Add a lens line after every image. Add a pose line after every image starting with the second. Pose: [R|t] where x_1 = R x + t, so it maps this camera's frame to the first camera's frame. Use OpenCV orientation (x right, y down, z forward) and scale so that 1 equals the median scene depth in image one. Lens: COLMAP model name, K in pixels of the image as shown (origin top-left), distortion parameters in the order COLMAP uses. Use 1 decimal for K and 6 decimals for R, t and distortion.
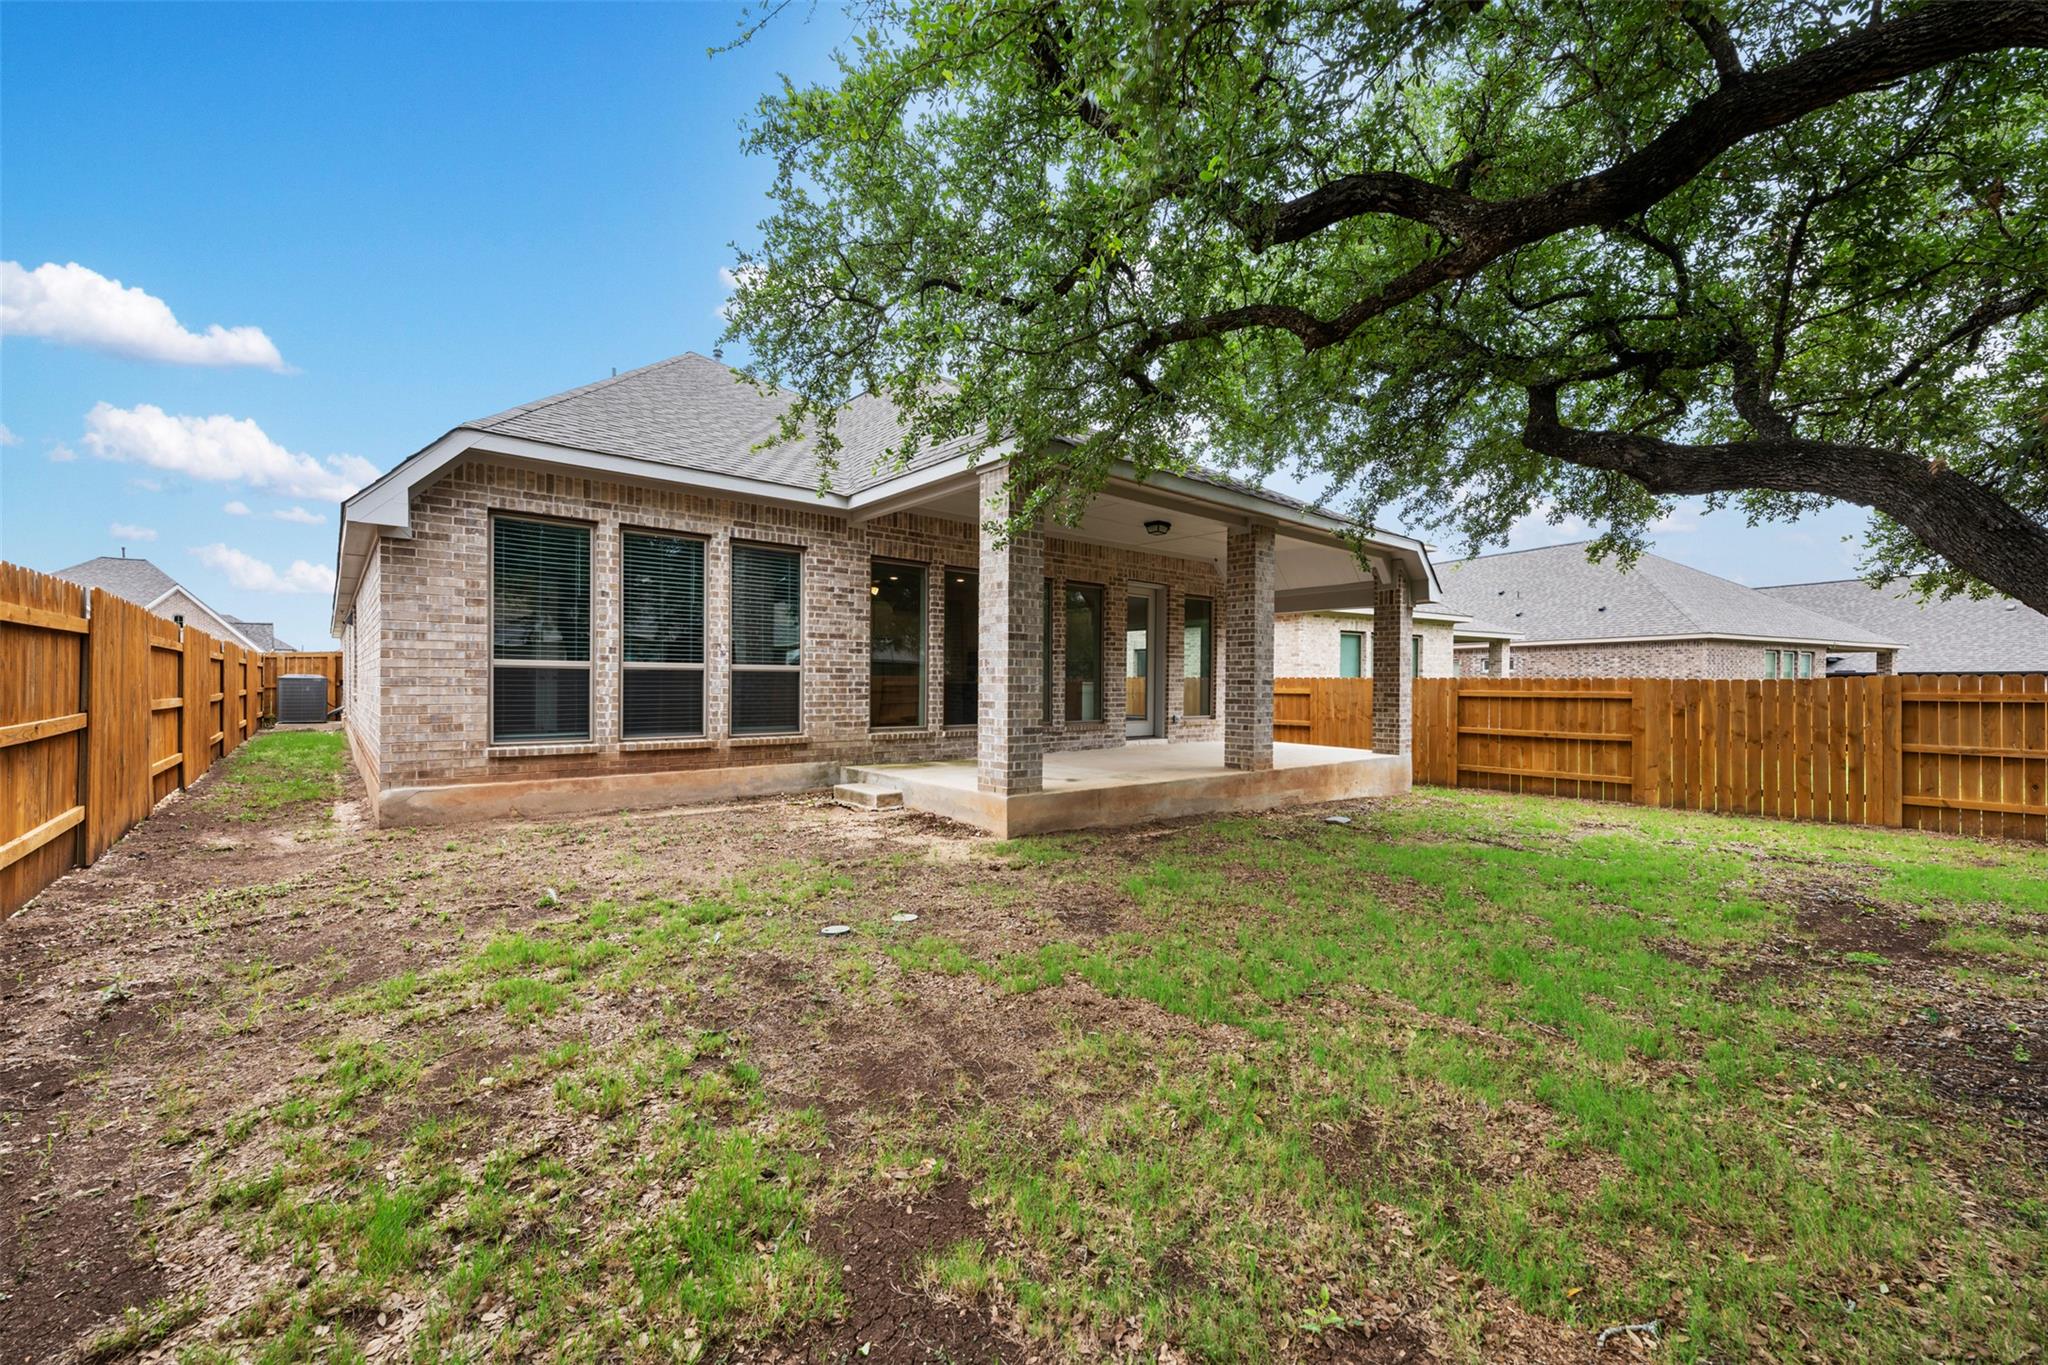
lens RADIAL K [[821.9, 0, 1034.1], [0, 821.9, 684.6], [0, 0, 1]] dist [-0.001336, -0.000184]
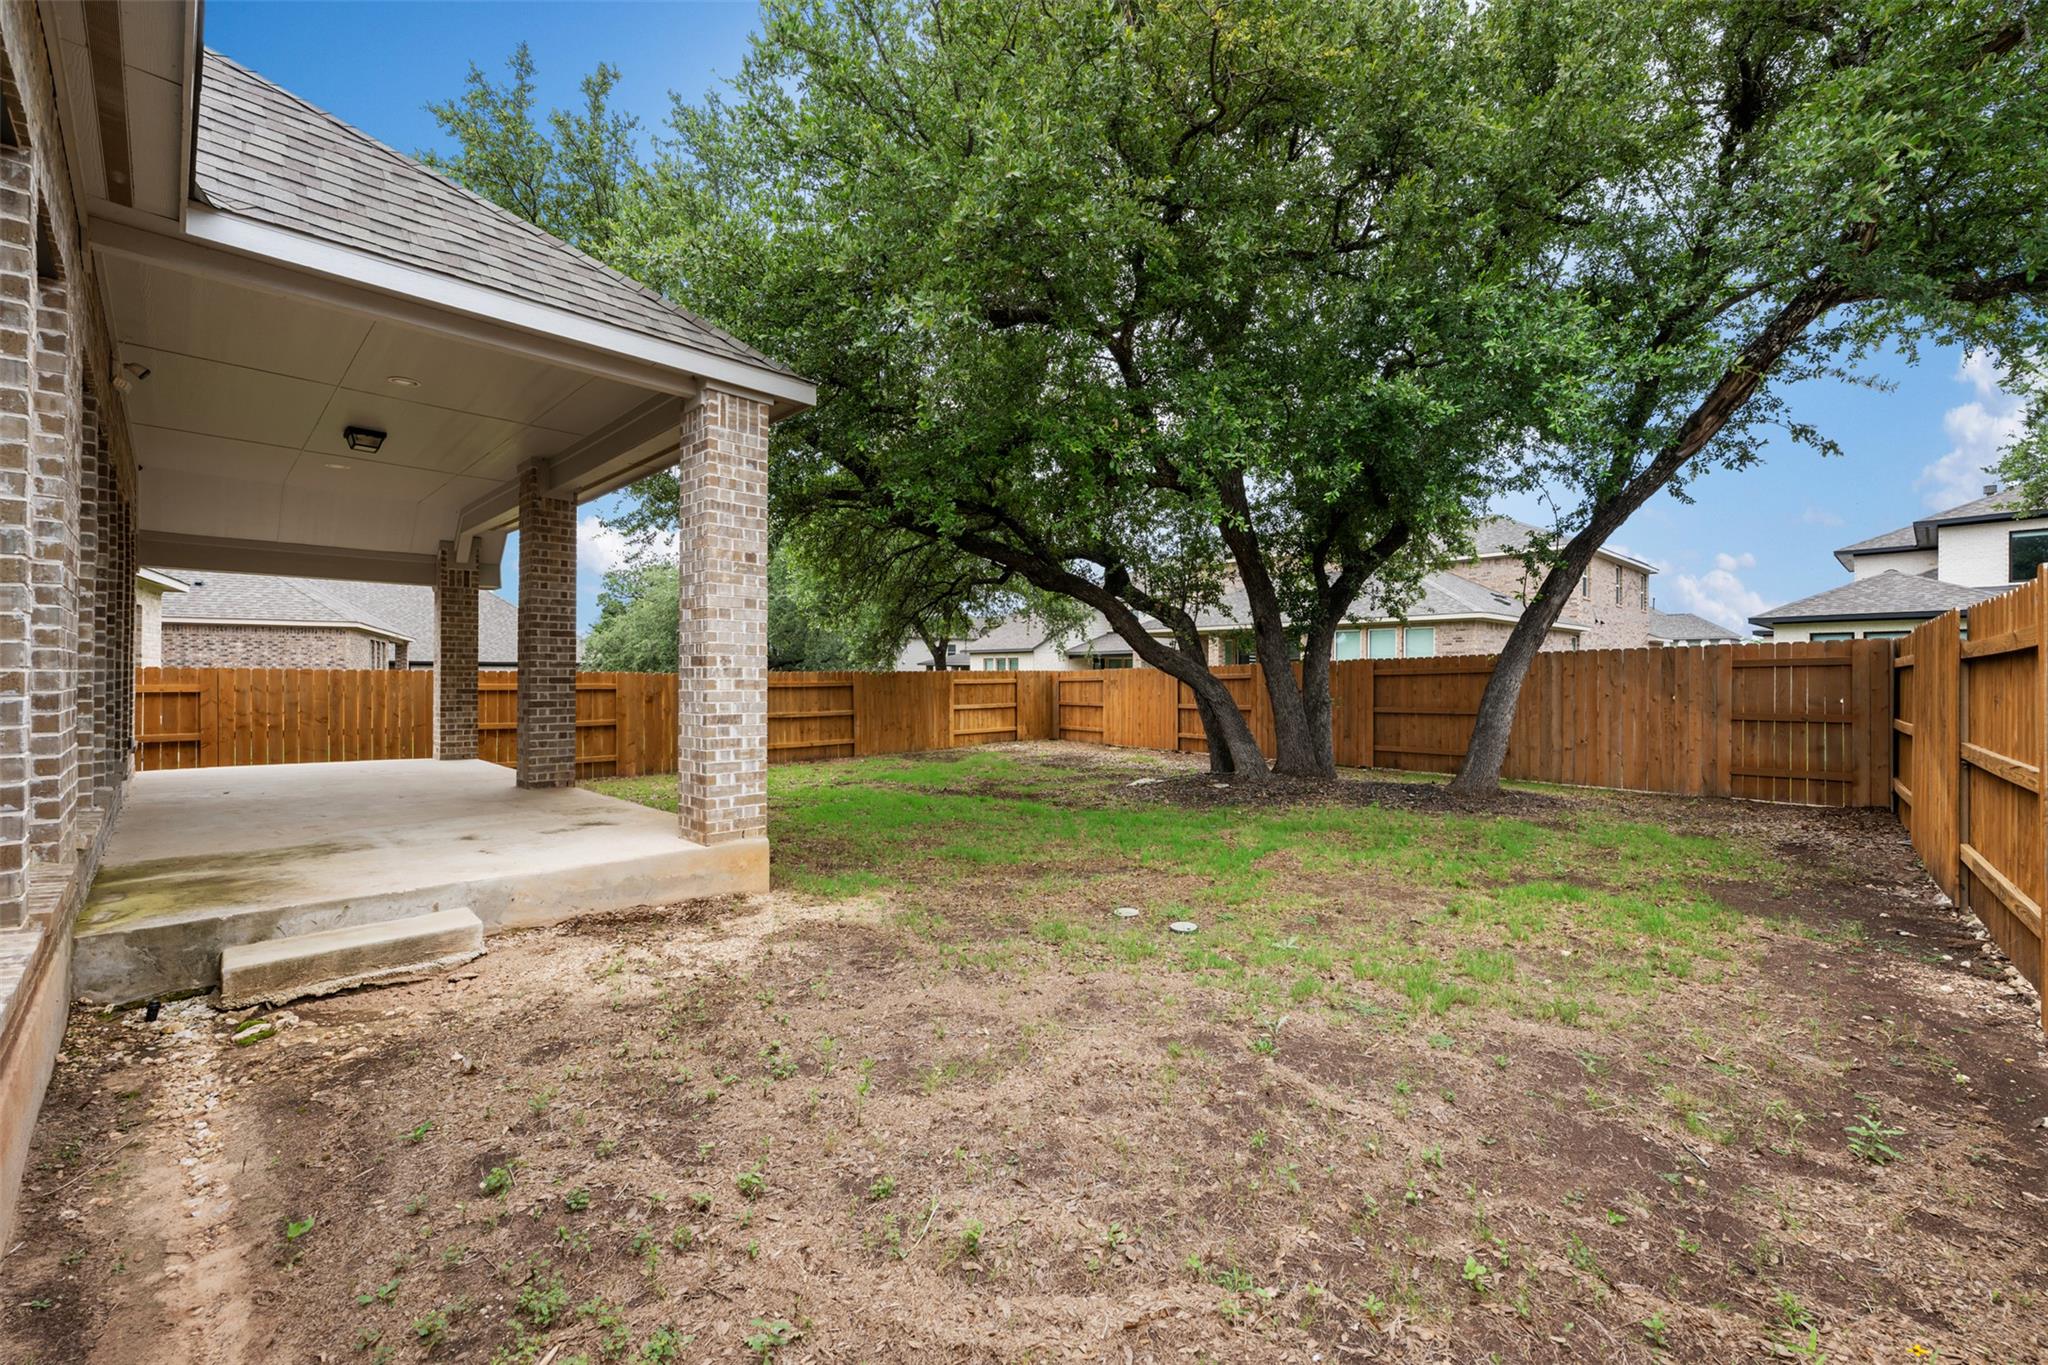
lens RADIAL K [[821.9, 0, 1018.7], [0, 821.9, 669.9], [0, 0, 1]] dist [-0.001336, -0.000184]
pose [[-0.077299, 0.000185, 0.997008, -0.614586], [-0.004044, 0.999992, -0.000499, -0.015210], [-0.997000, -0.004070, -0.077298, 0.610919]]
